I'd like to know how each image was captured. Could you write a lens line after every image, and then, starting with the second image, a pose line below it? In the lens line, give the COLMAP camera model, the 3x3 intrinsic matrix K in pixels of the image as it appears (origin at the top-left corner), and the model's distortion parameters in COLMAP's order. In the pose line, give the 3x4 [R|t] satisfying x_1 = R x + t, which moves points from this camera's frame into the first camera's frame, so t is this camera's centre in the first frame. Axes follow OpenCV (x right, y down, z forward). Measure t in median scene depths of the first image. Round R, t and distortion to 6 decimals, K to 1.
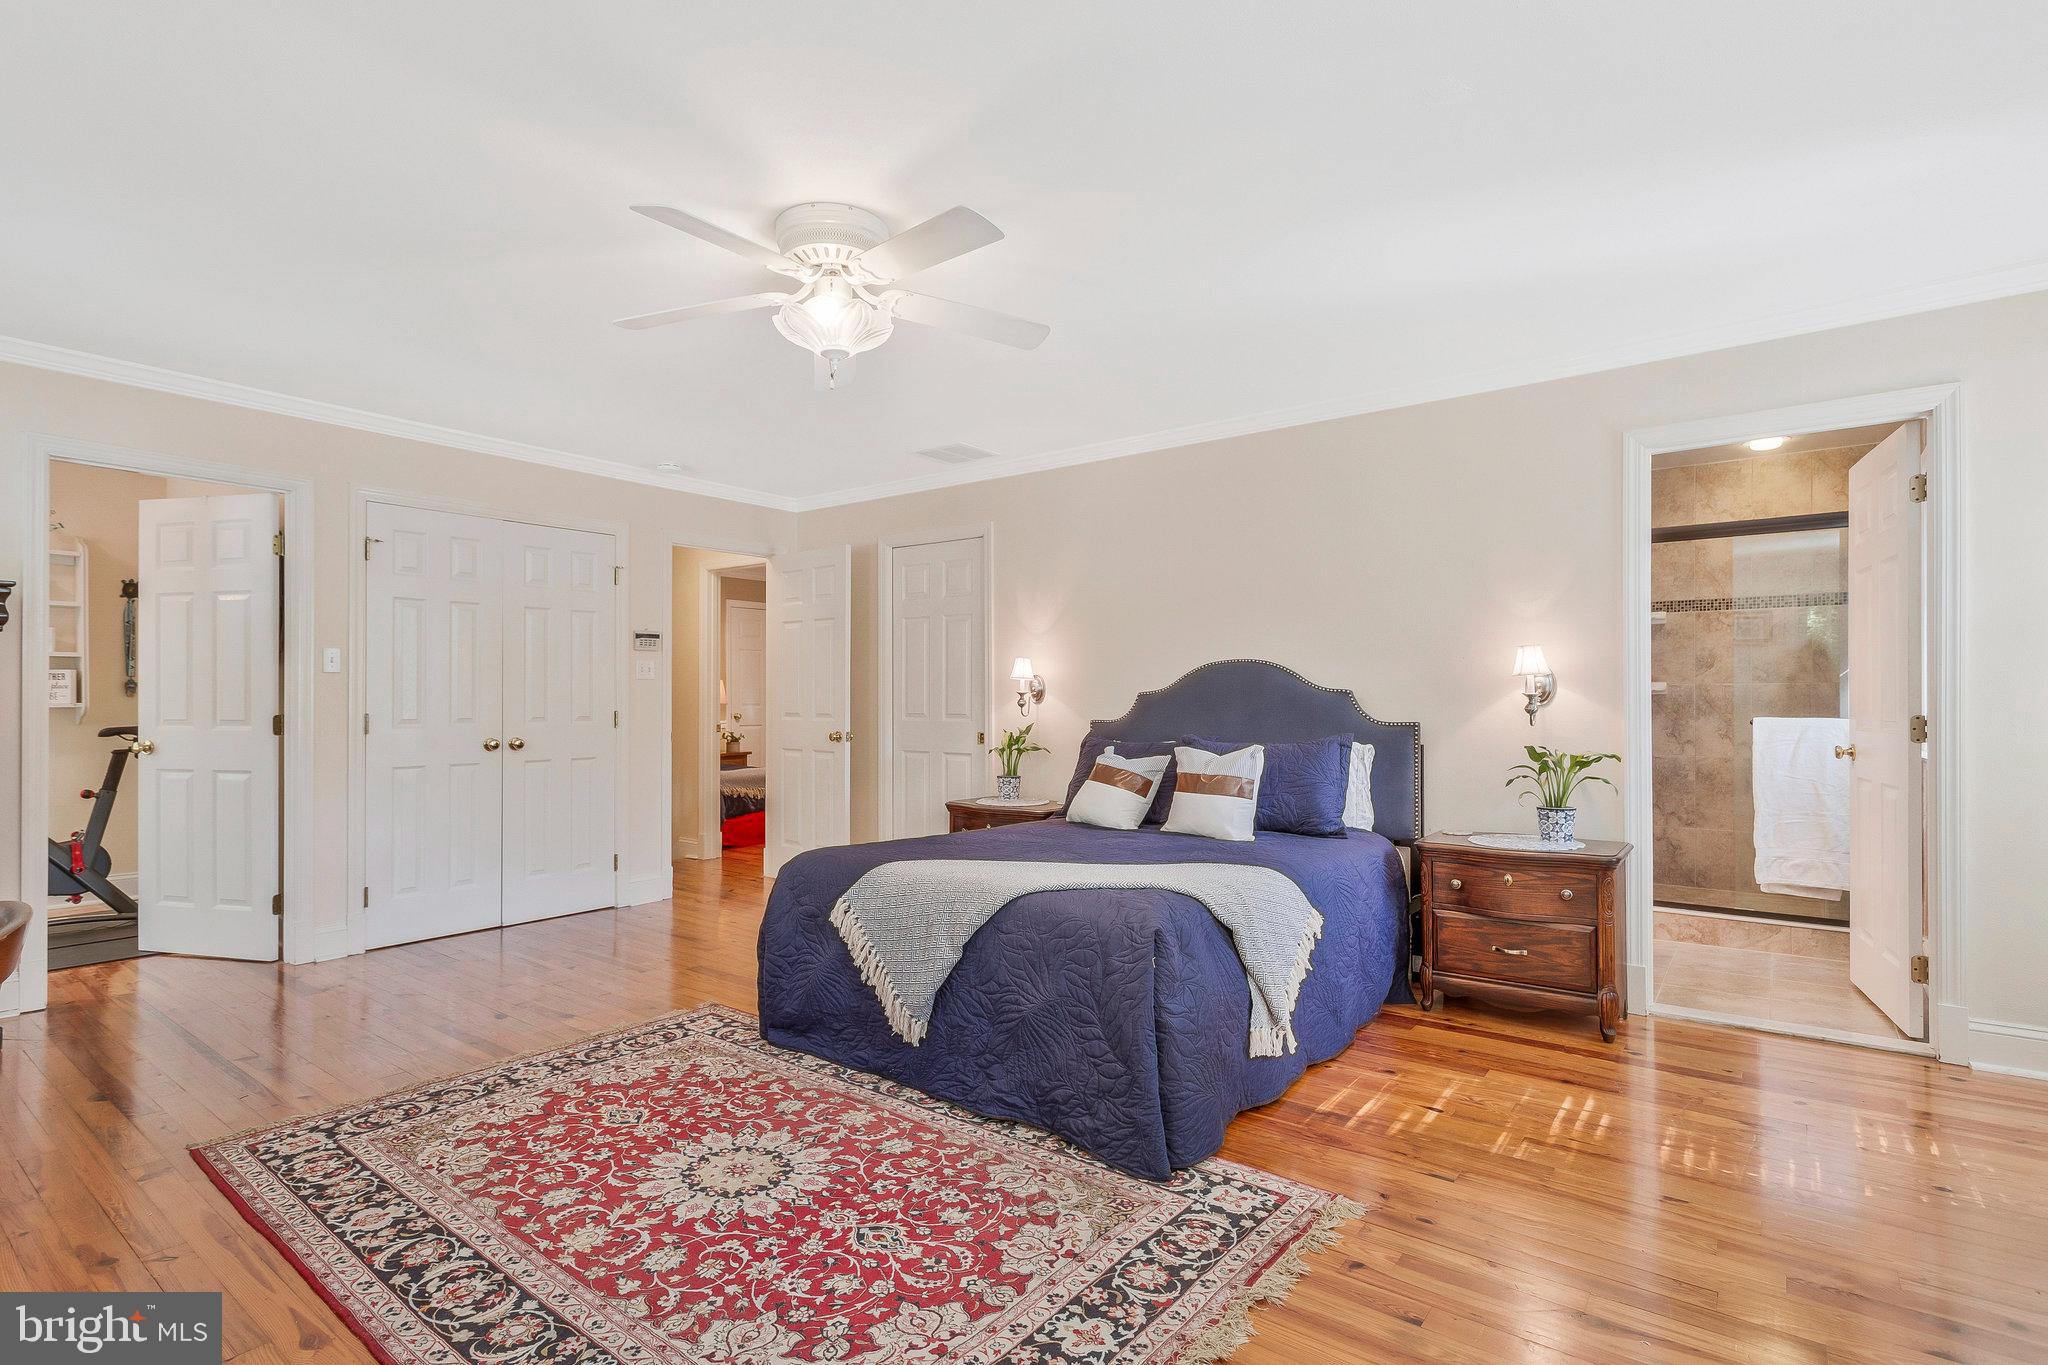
lens RADIAL K [[989.9, 0, 1023.9], [0, 989.9, 693.7], [0, 0, 1]] dist [0.004402, -0.000185]
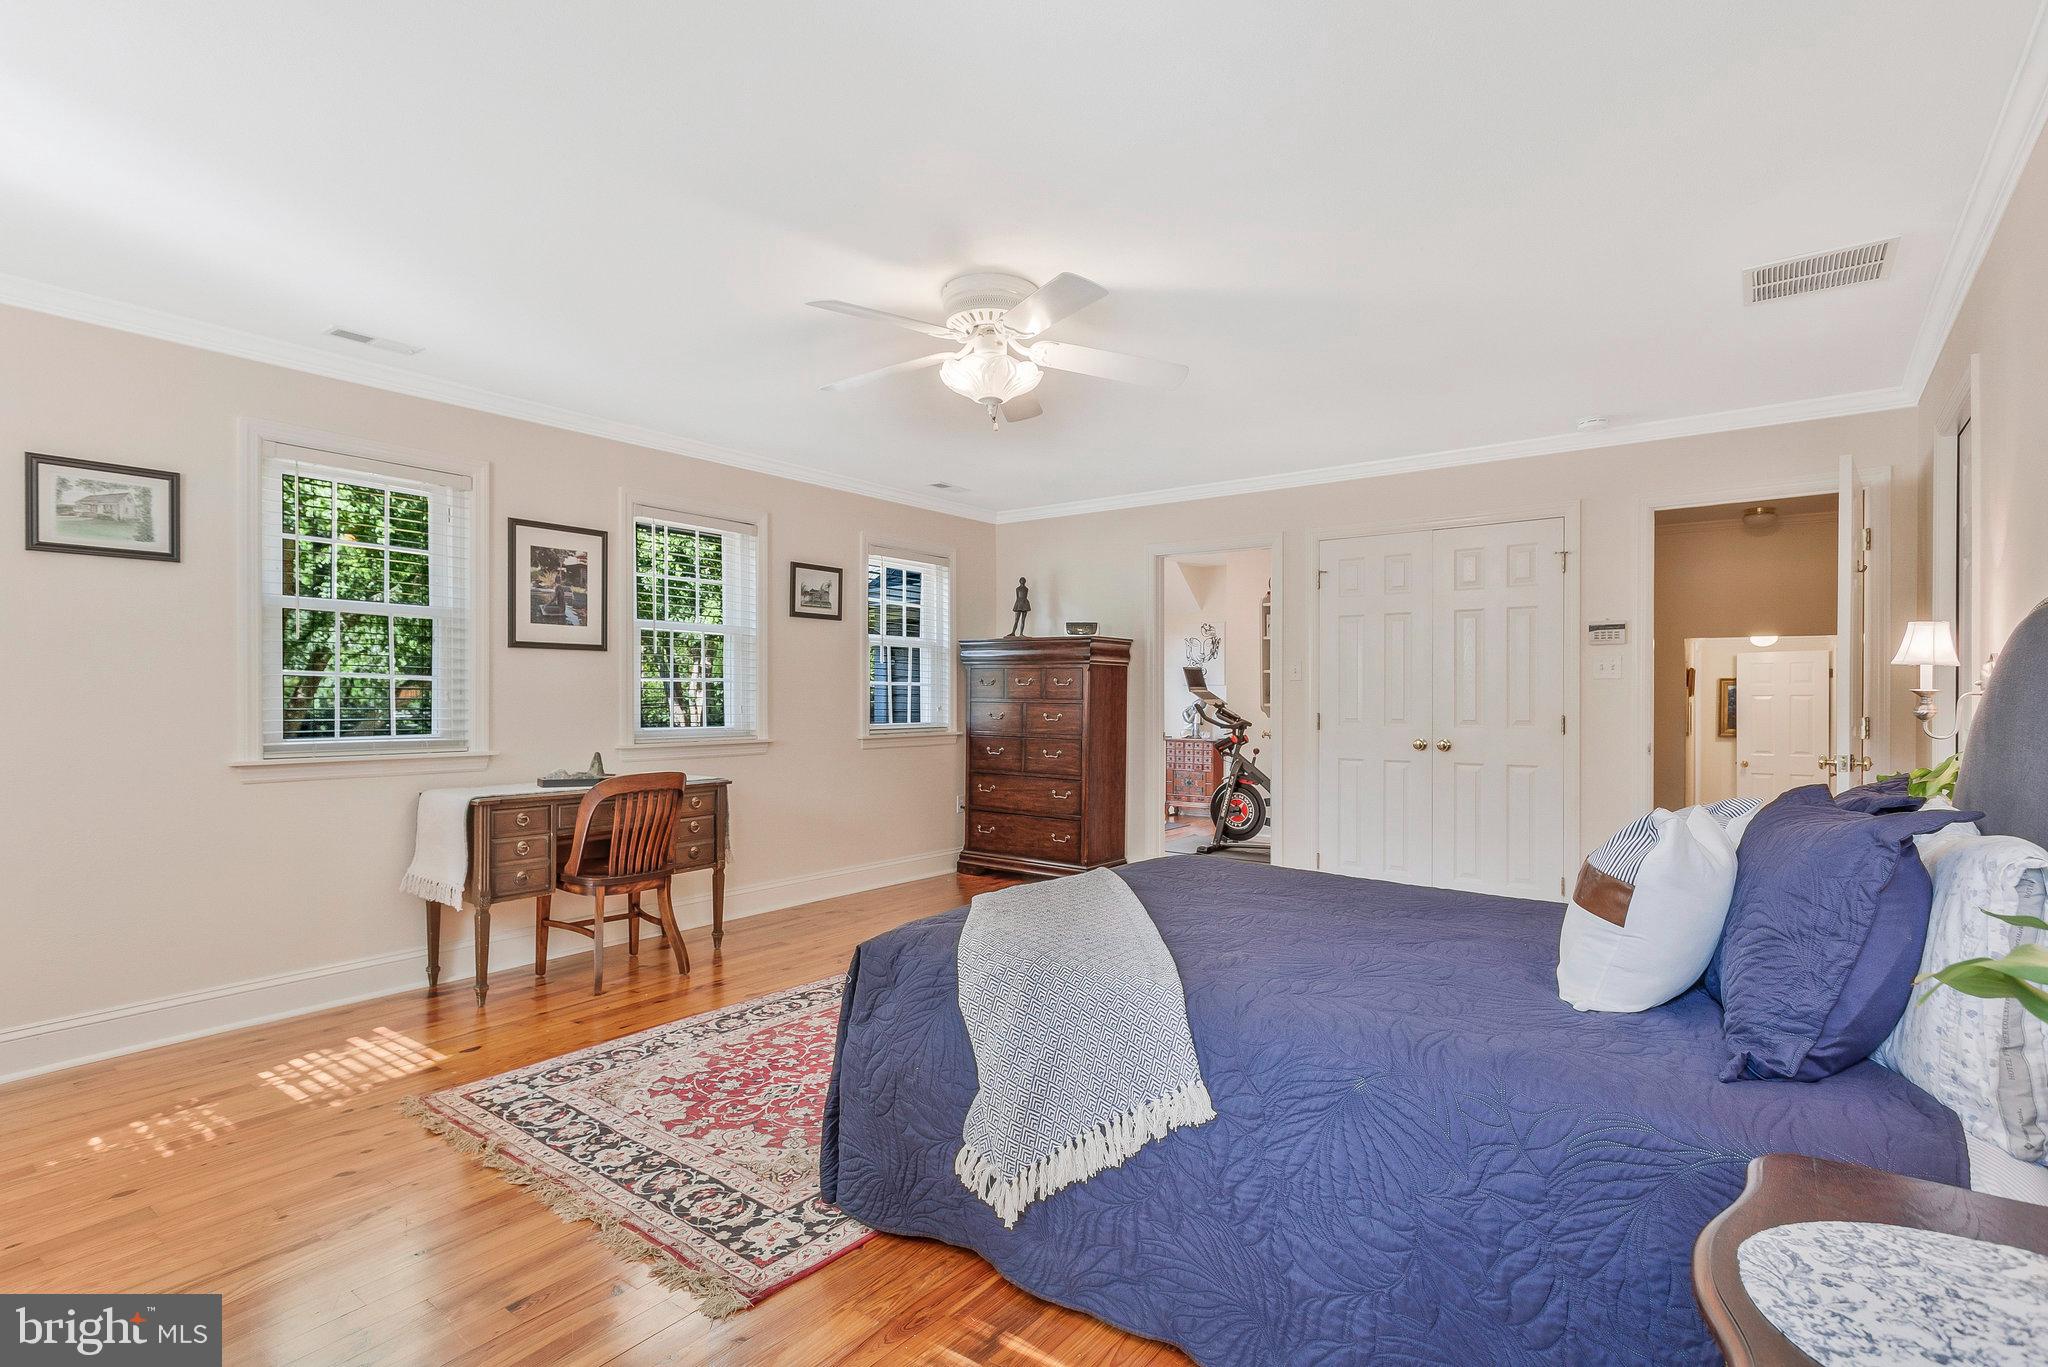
lens RADIAL K [[989.9, 0, 1022.3], [0, 989.9, 696.0], [0, 0, 1]] dist [0.004402, -0.000185]
pose [[0.013978, -0.004269, -0.999893, 1.309723], [0.006584, 0.999970, -0.004178, 0.001678], [0.999881, -0.006525, 0.014006, 1.380537]]
